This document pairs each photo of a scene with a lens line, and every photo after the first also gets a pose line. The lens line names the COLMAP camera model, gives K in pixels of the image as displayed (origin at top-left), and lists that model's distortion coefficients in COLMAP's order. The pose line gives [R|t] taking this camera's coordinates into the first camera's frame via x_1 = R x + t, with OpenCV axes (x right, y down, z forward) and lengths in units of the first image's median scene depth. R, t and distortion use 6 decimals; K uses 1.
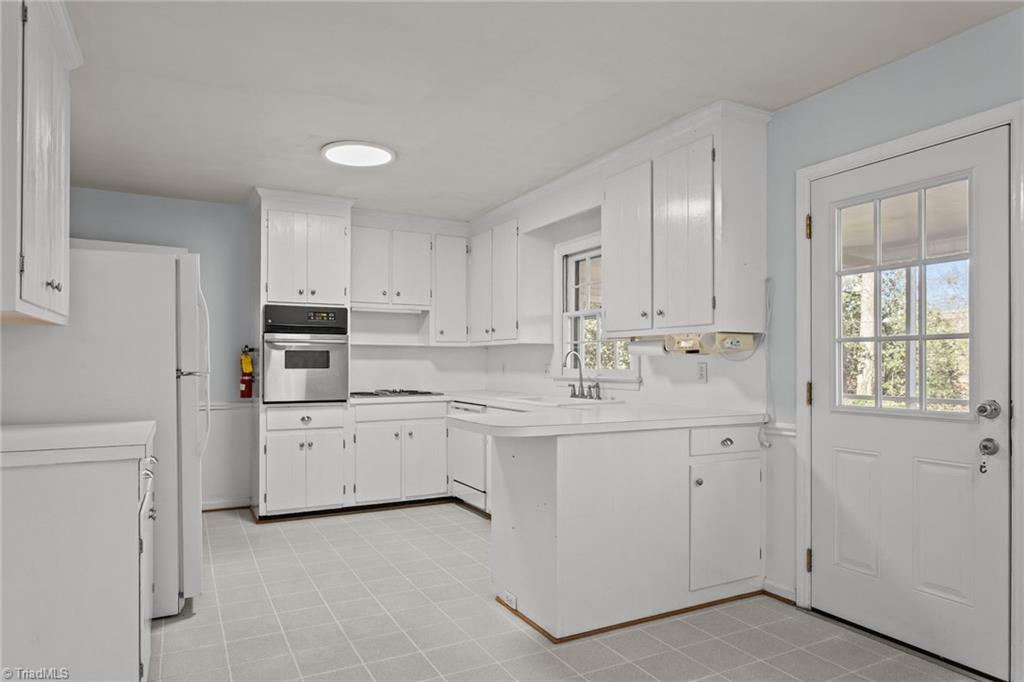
lens RADIAL K [[668.8, 0, 513.1], [0, 668.8, 356.8], [0, 0, 1]] dist [-0.003731, 0.002825]
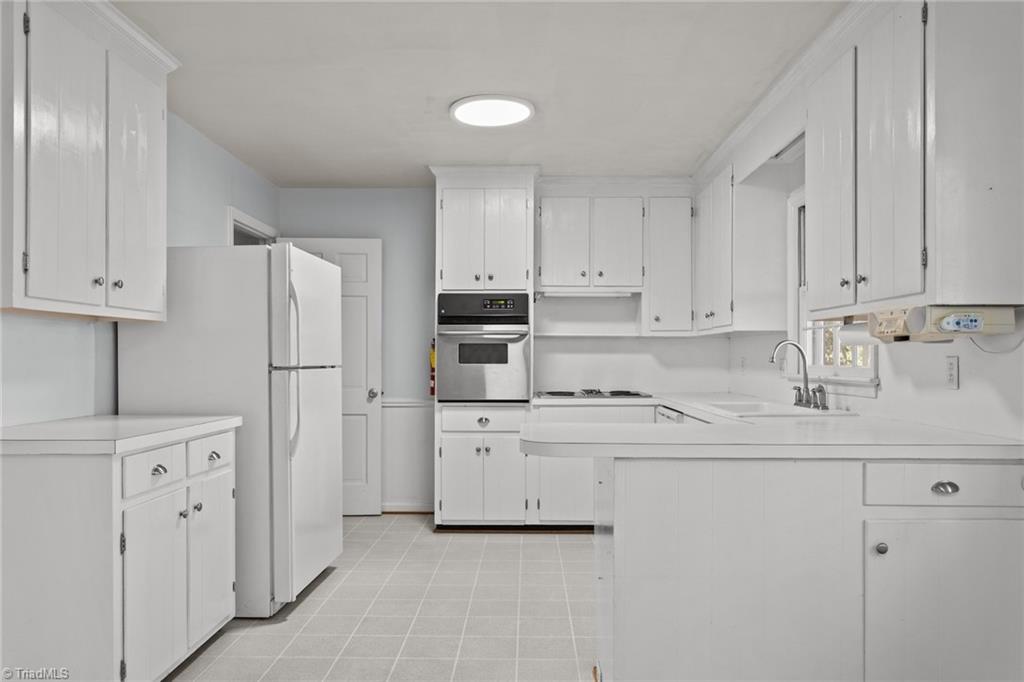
lens RADIAL K [[757.9, 0, 489.0], [0, 757.9, 355.9], [0, 0, 1]] dist [-0.003027, 0.003283]
pose [[0.864575, -0.001889, -0.502500, 0.207138], [0.005148, 0.999974, 0.005099, 0.002193], [0.502477, -0.006995, 0.864562, 0.138280]]
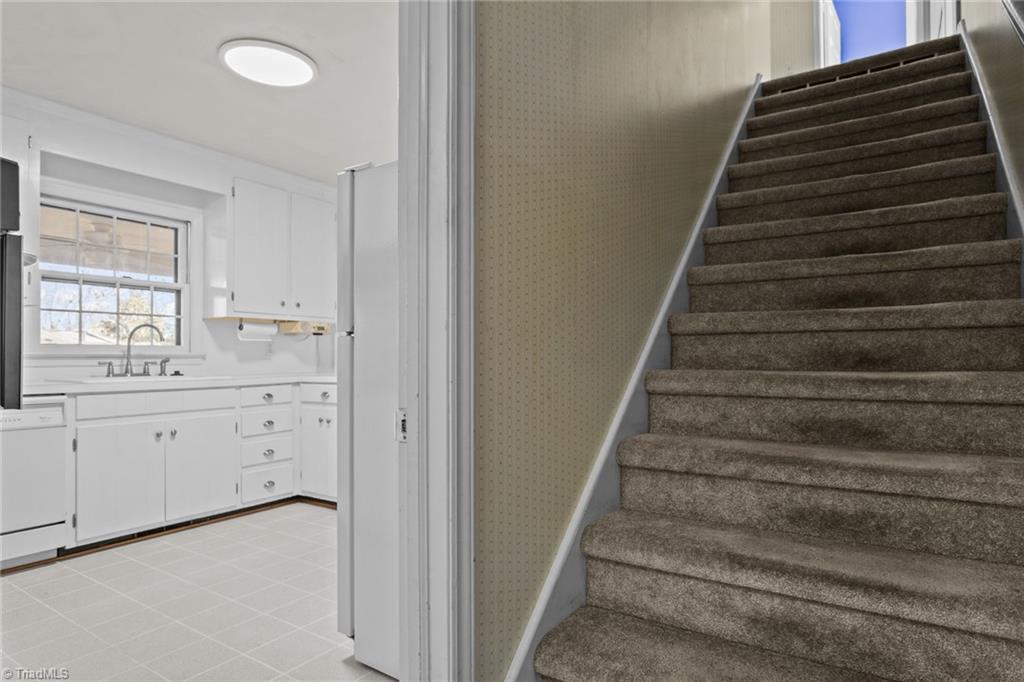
lens RADIAL K [[593.3, 0, 512.5], [0, 593.3, 350.9], [0, 0, 1]] dist [0.004208, 0.001479]
pose [[-0.479557, 0.005438, 0.877494, -0.827751], [-0.007783, 0.999915, -0.010450, 0.030079], [-0.877476, -0.011841, -0.479474, 0.900792]]
